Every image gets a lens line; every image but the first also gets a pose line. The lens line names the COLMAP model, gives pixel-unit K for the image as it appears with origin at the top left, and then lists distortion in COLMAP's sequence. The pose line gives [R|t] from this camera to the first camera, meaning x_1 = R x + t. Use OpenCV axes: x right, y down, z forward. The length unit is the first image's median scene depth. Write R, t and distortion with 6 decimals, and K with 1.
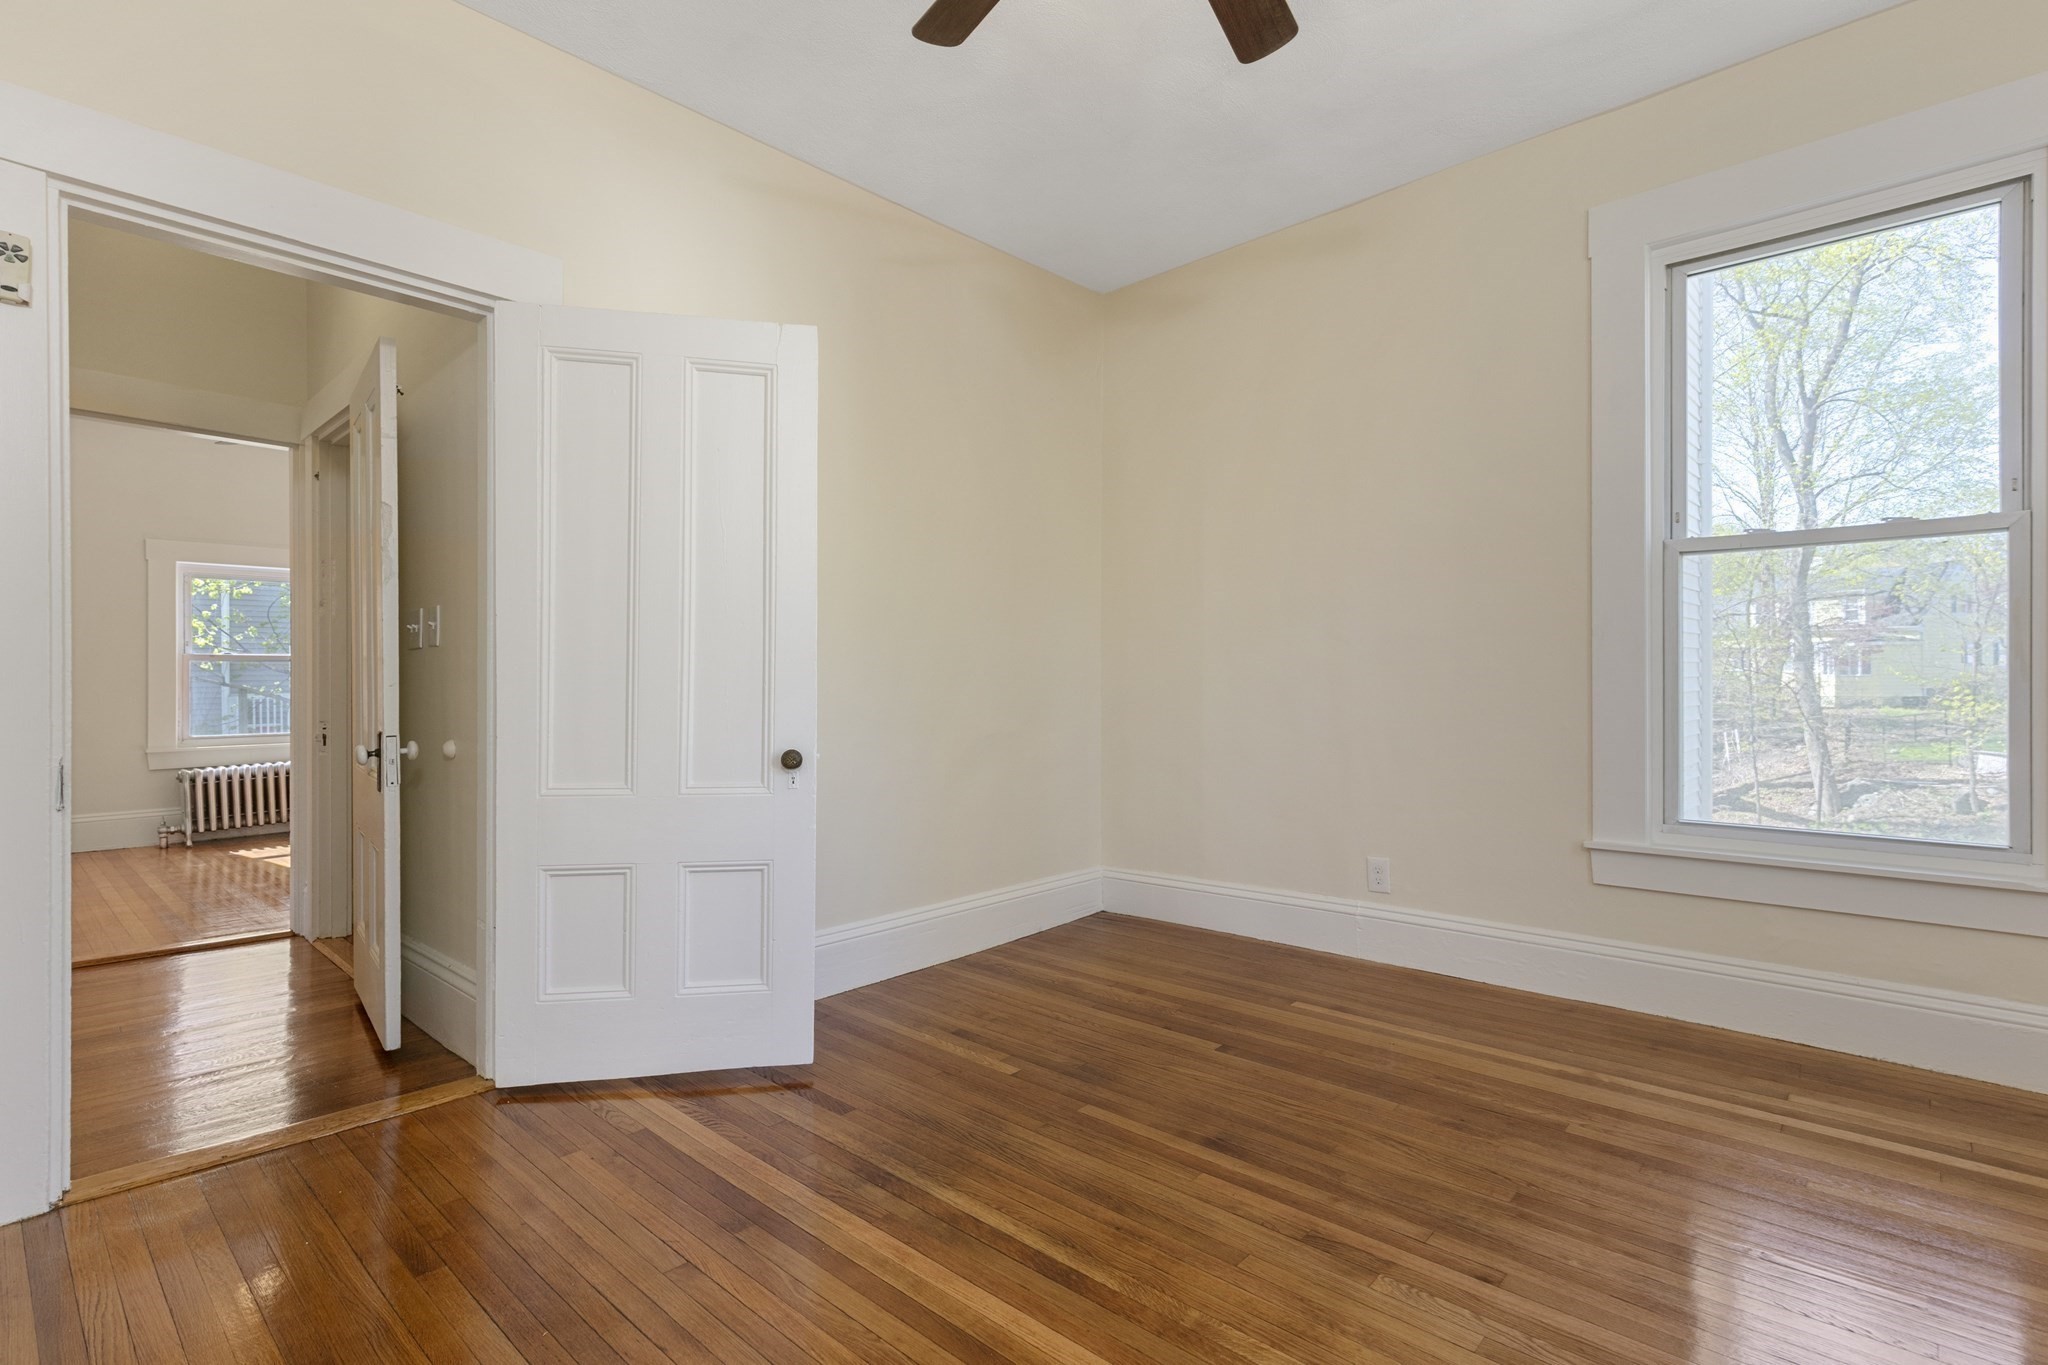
lens RADIAL K [[949.9, 0, 1026.4], [0, 949.9, 675.9], [0, 0, 1]] dist [0.000747, -0.000995]
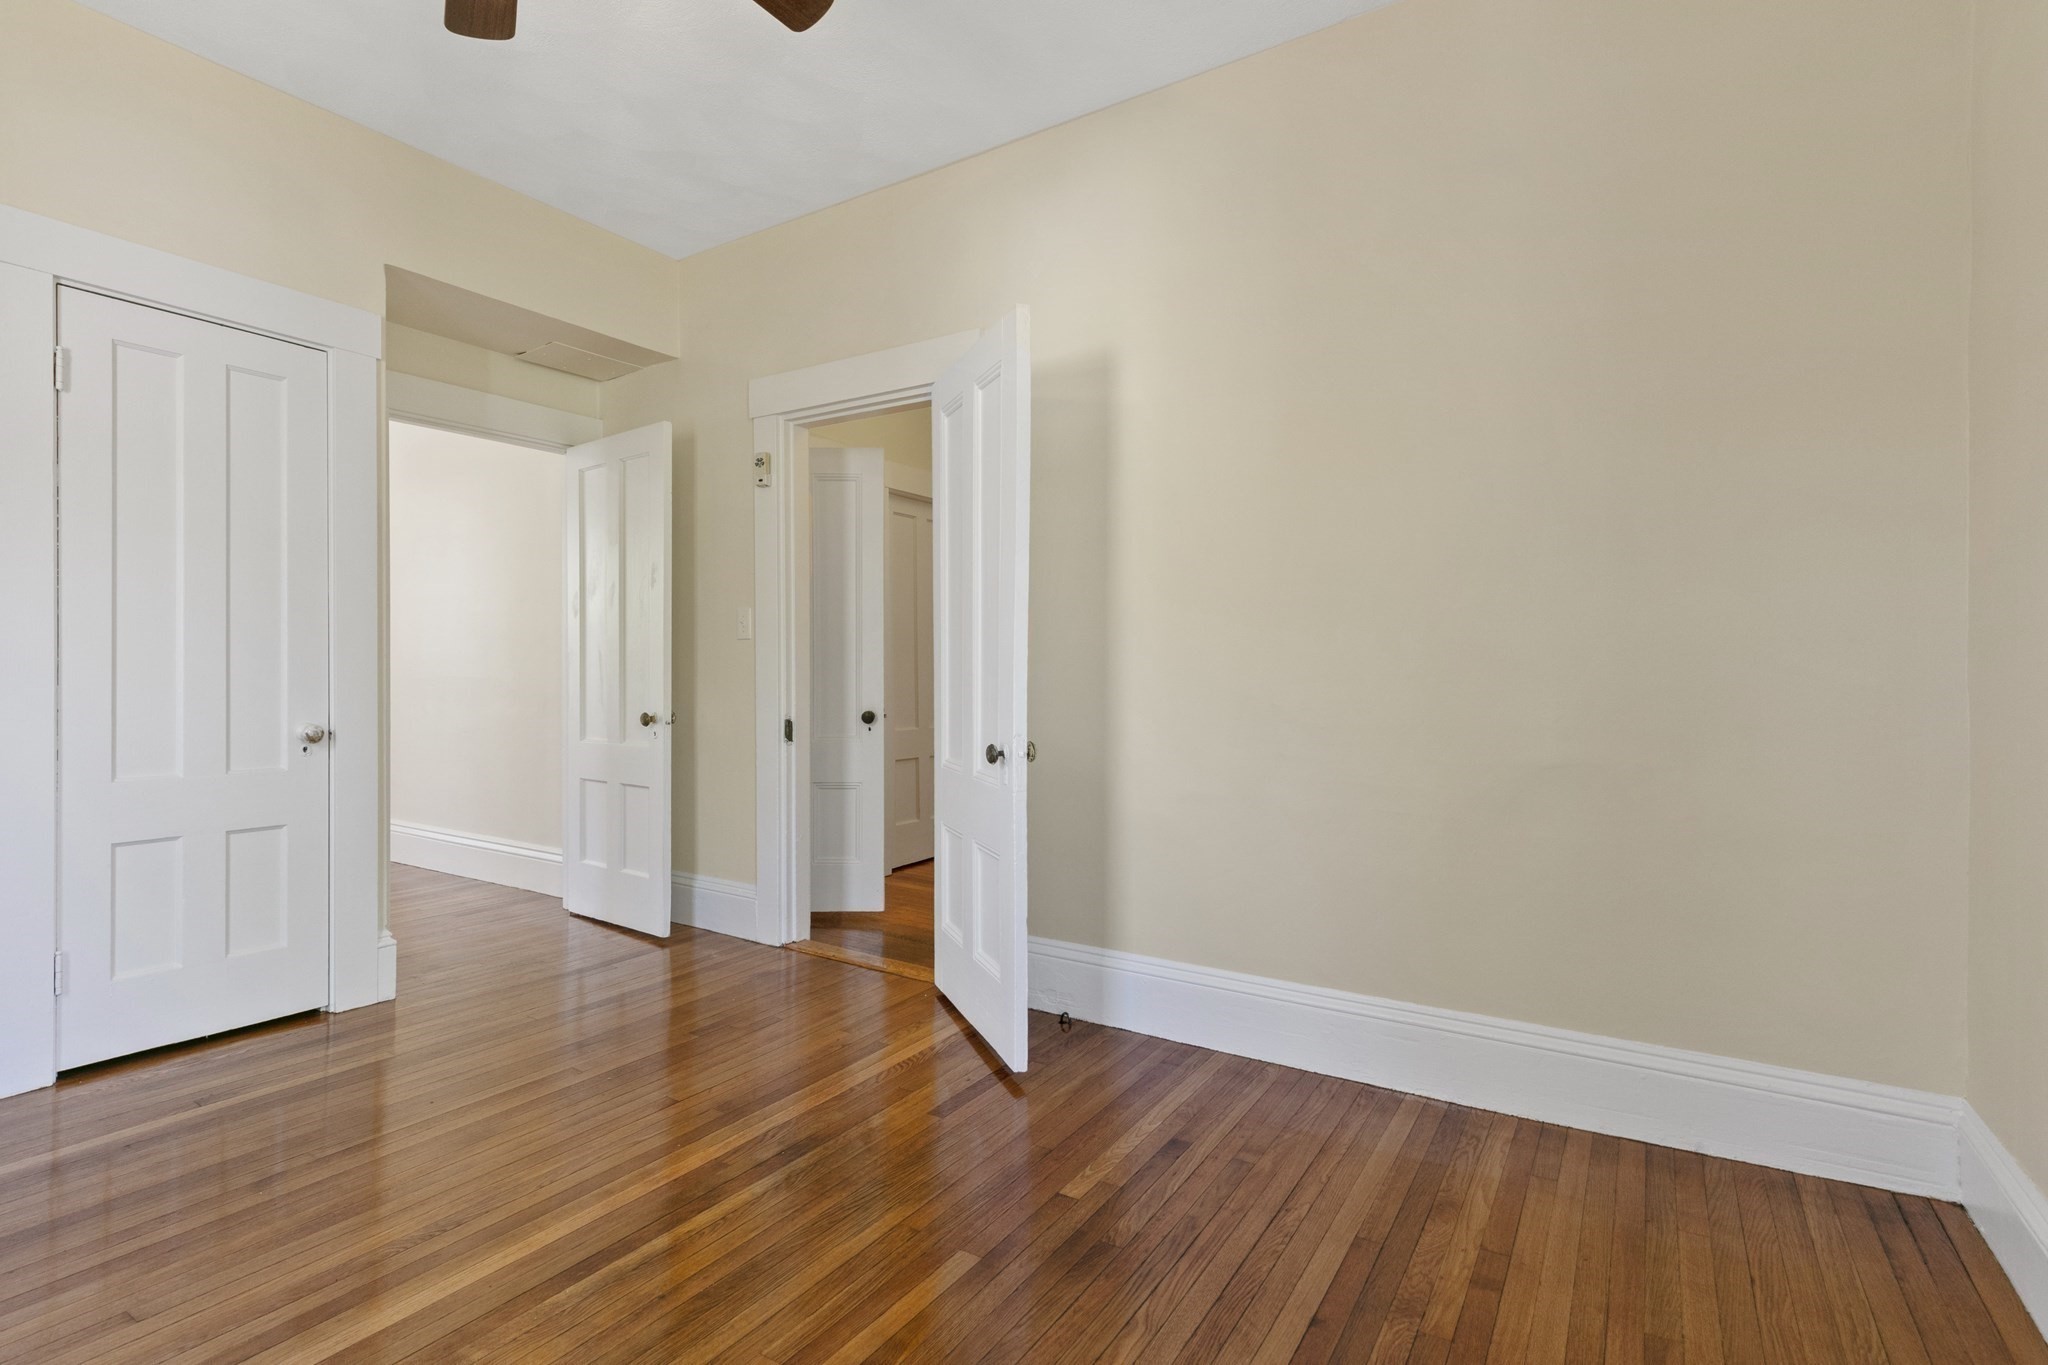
lens RADIAL K [[949.9, 0, 1013.9], [0, 949.9, 671.7], [0, 0, 1]] dist [0.000747, -0.000995]
pose [[0.197043, 0.002660, -0.980391, 0.729463], [-0.000701, 0.999996, 0.002573, -0.006072], [0.980395, 0.000180, 0.197044, 0.808869]]
